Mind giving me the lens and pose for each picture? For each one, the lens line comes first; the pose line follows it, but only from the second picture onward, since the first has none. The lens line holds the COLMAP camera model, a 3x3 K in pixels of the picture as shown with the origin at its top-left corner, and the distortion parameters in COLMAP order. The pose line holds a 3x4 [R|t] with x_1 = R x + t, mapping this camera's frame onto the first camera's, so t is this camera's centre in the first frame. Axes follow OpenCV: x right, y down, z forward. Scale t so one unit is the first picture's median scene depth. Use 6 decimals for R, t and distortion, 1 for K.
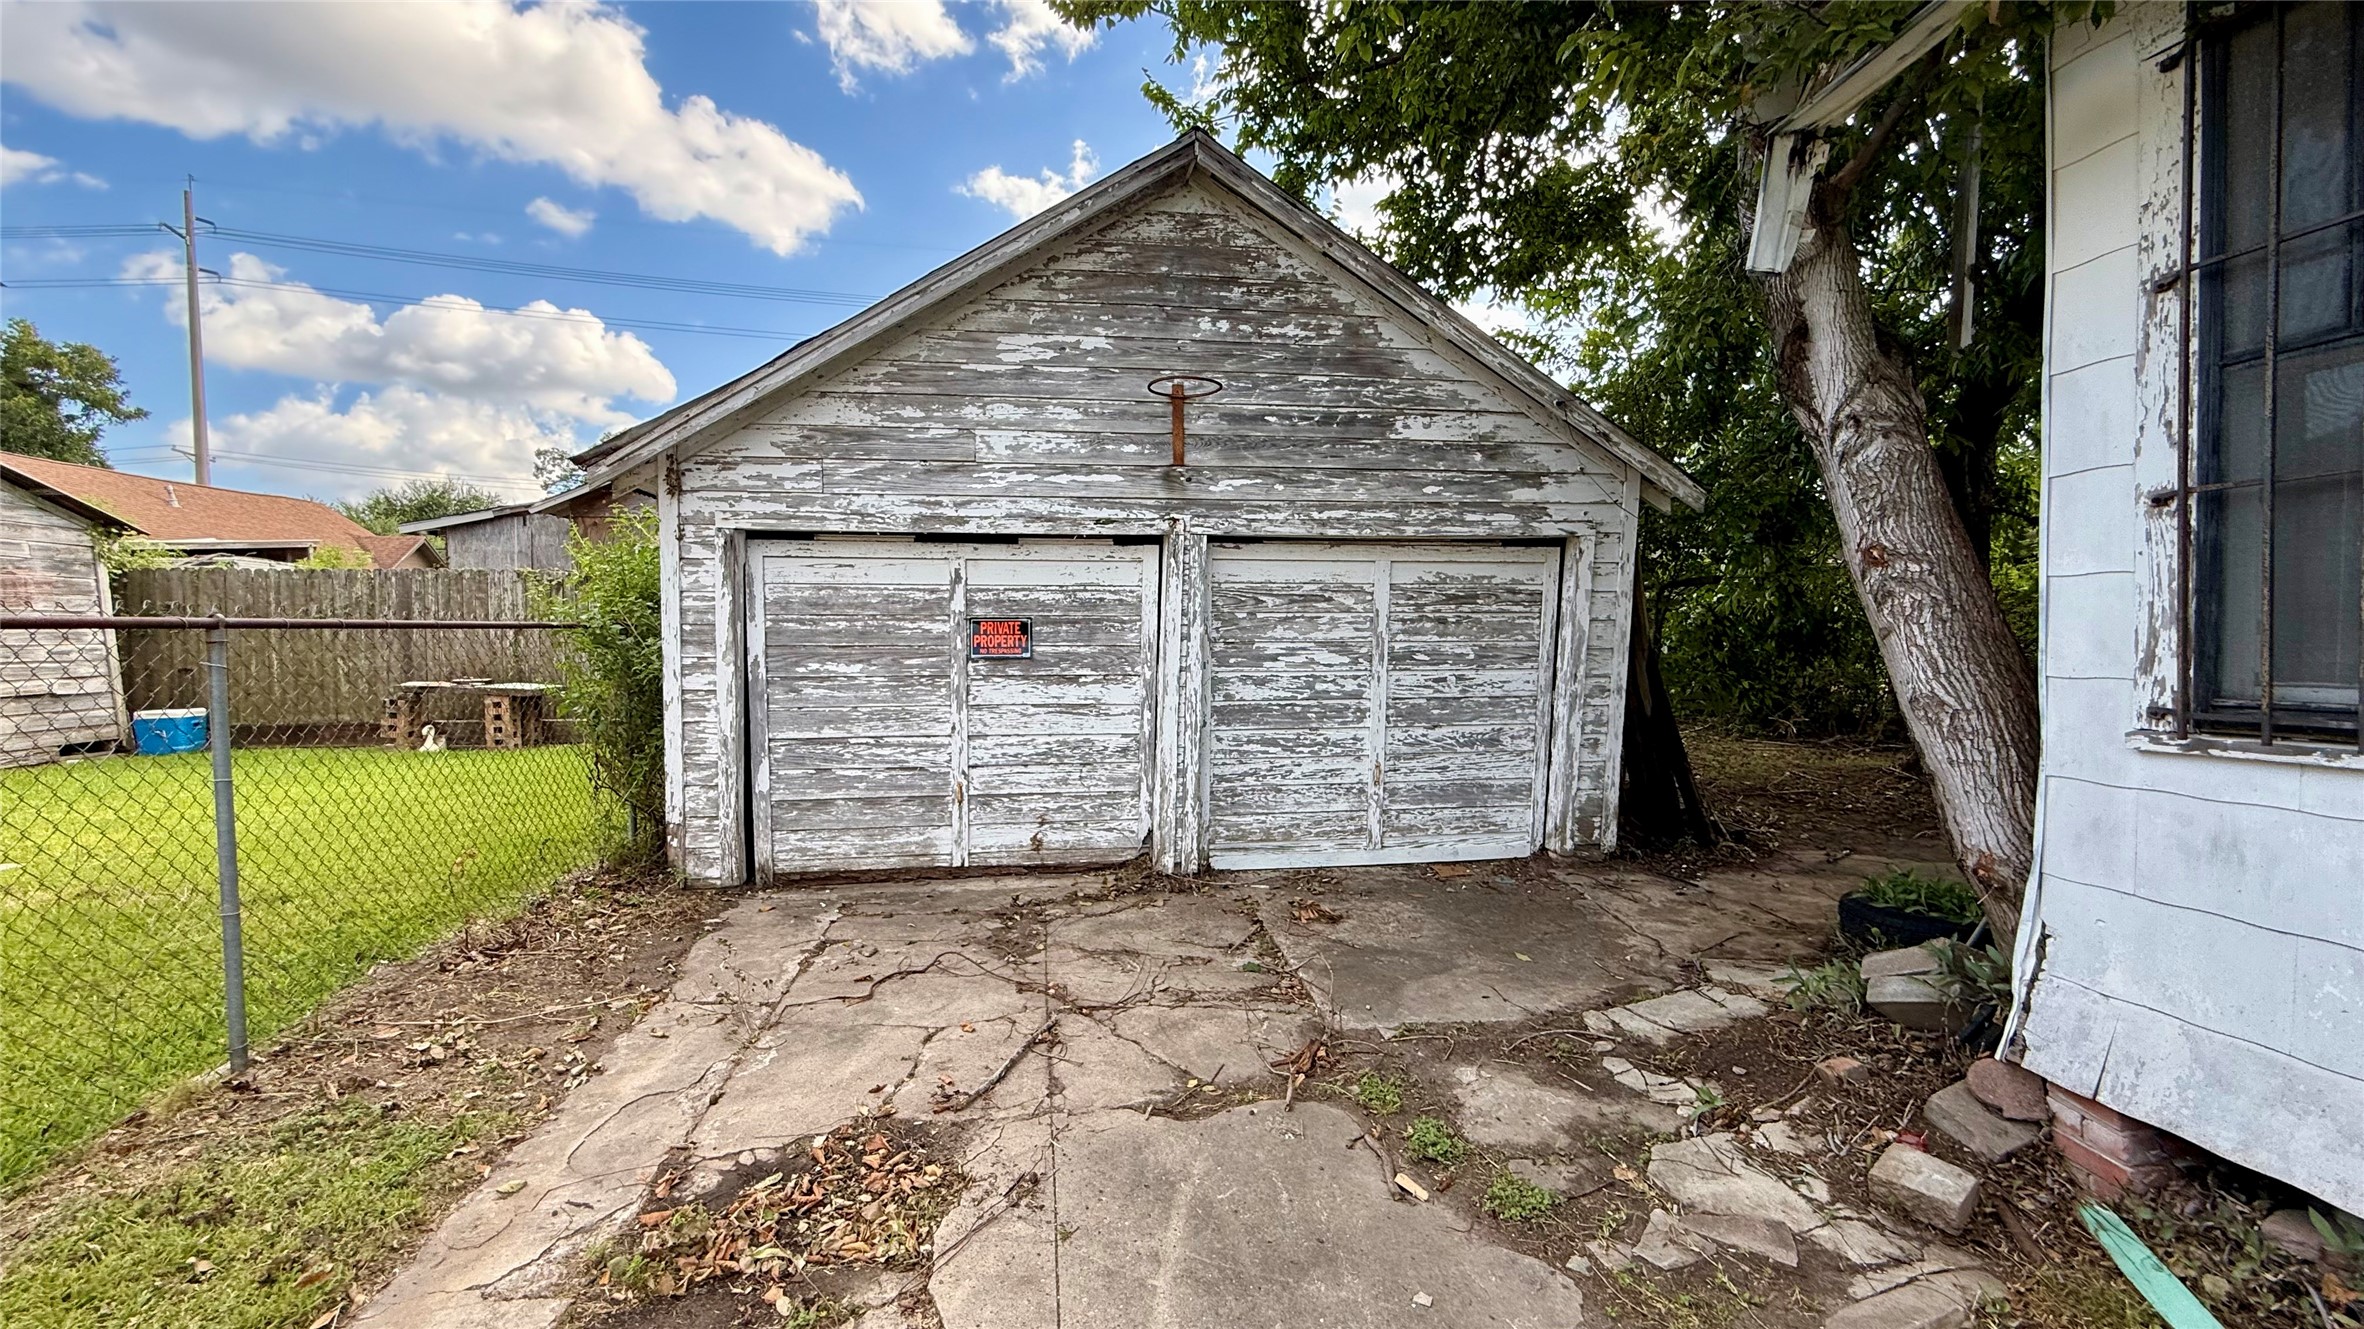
lens RADIAL K [[944.8, 0, 1182.0], [0, 944.8, 664.5], [0, 0, 1]] dist [-0.000989, -0.000303]
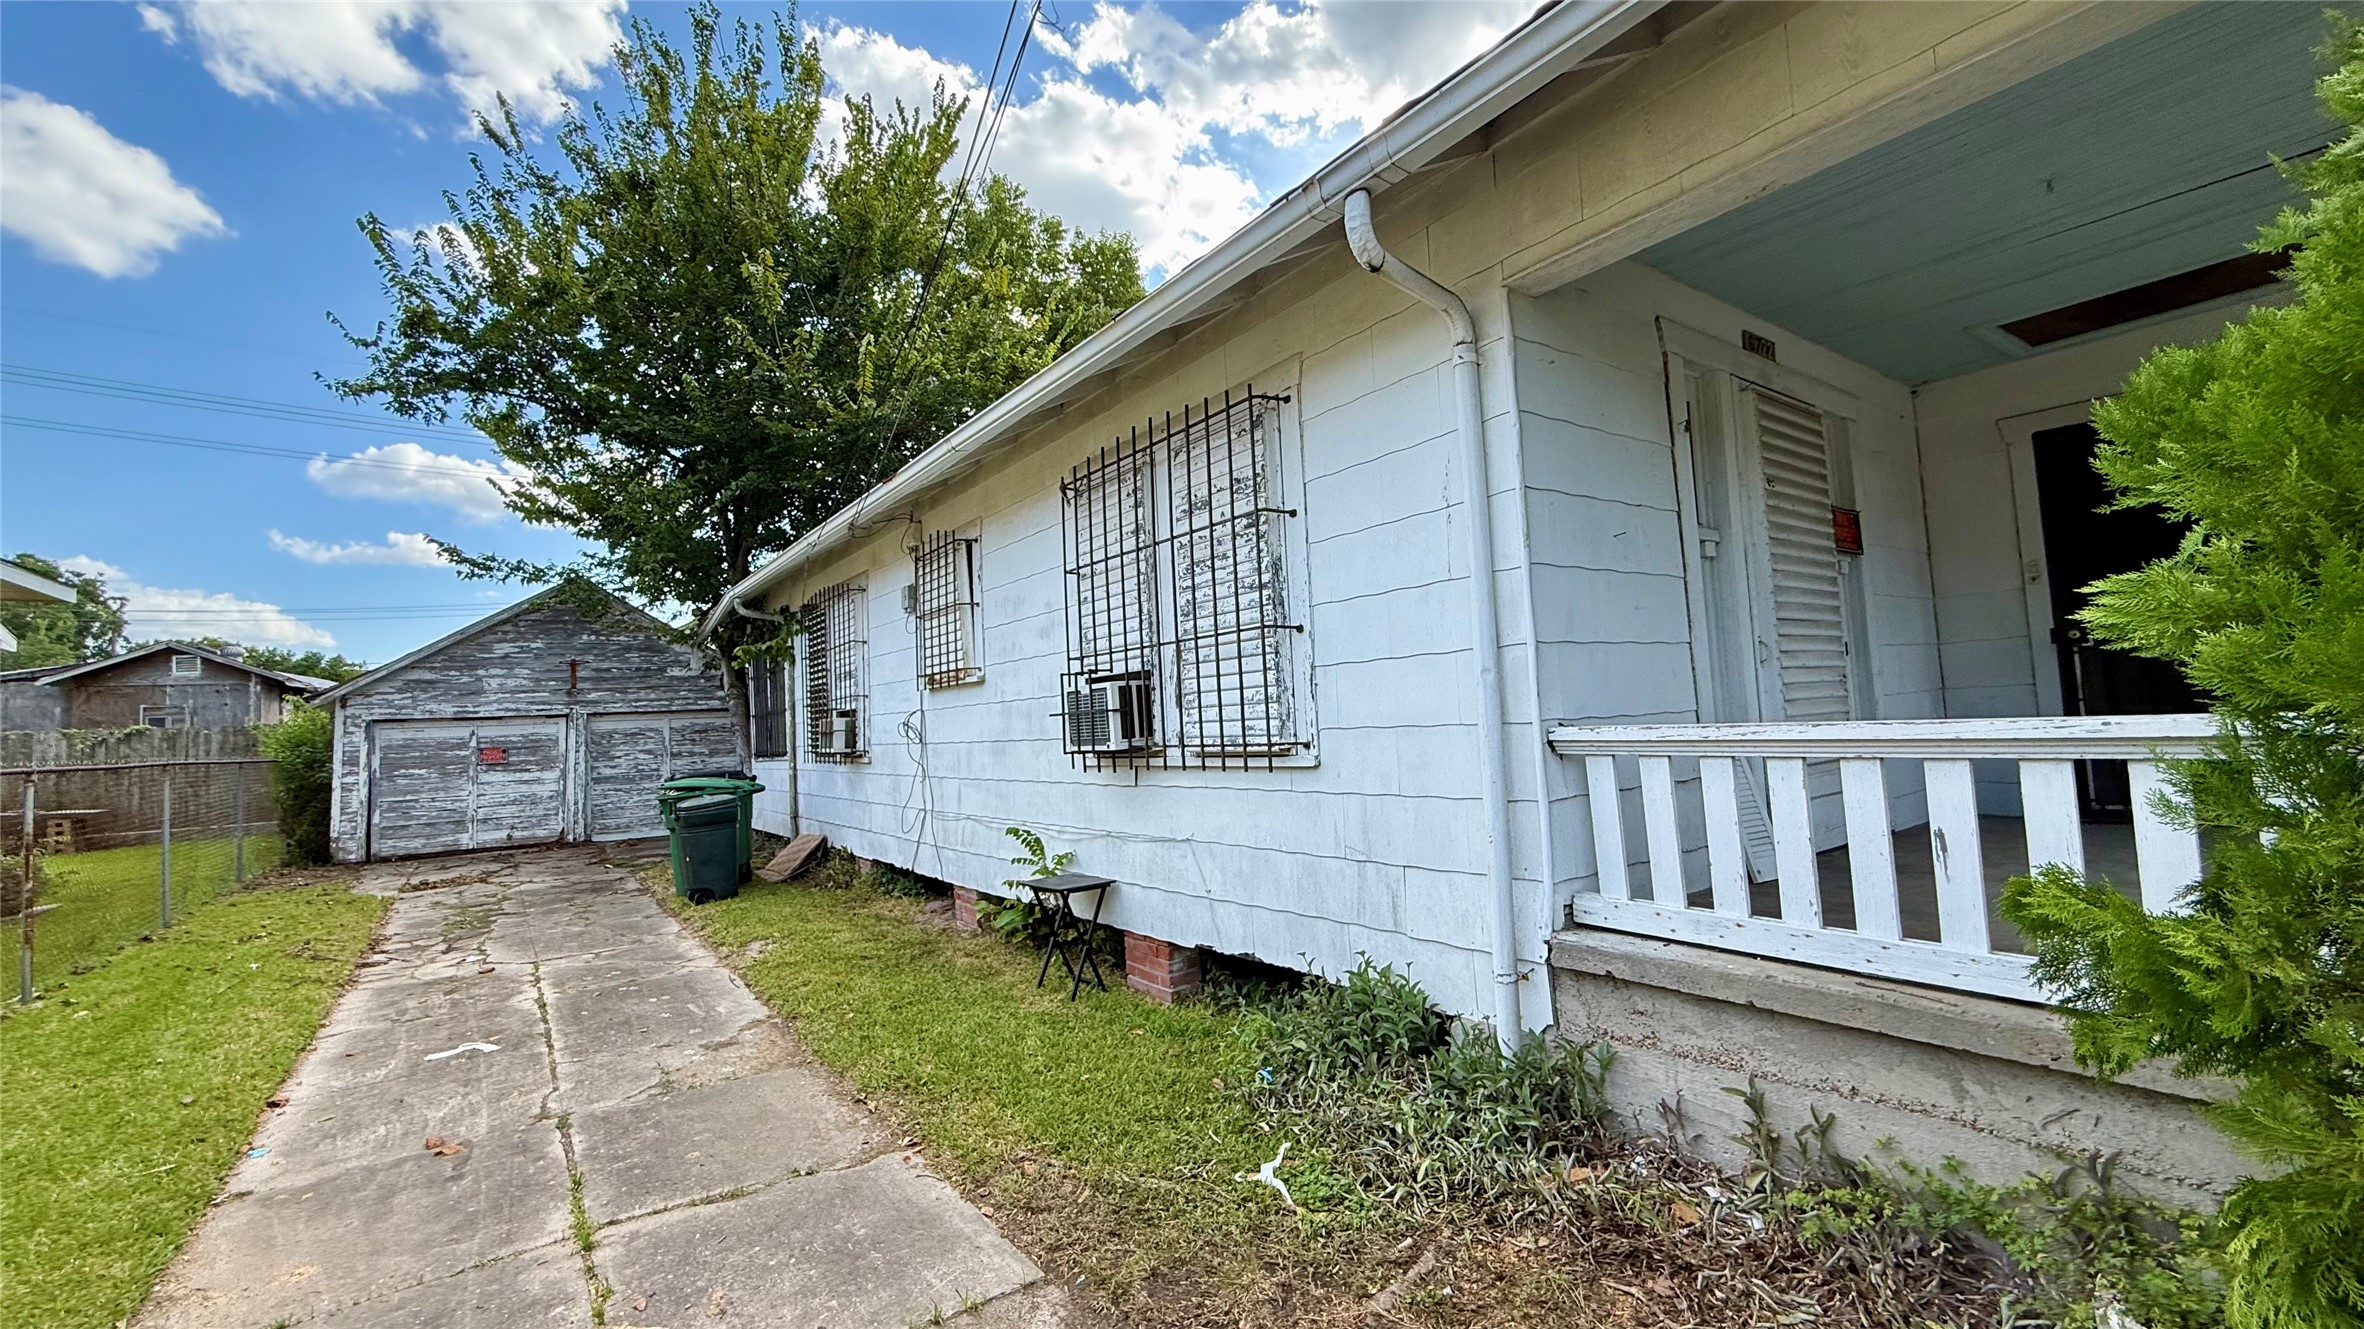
lens RADIAL K [[944.8, 0, 1182.0], [0, 944.8, 664.5], [0, 0, 1]] dist [-0.000989, -0.000303]
pose [[0.888309, -0.013449, 0.459049, 0.298892], [0.064150, 0.993405, -0.095033, 0.090037], [-0.454743, 0.113866, 0.883314, -2.161072]]
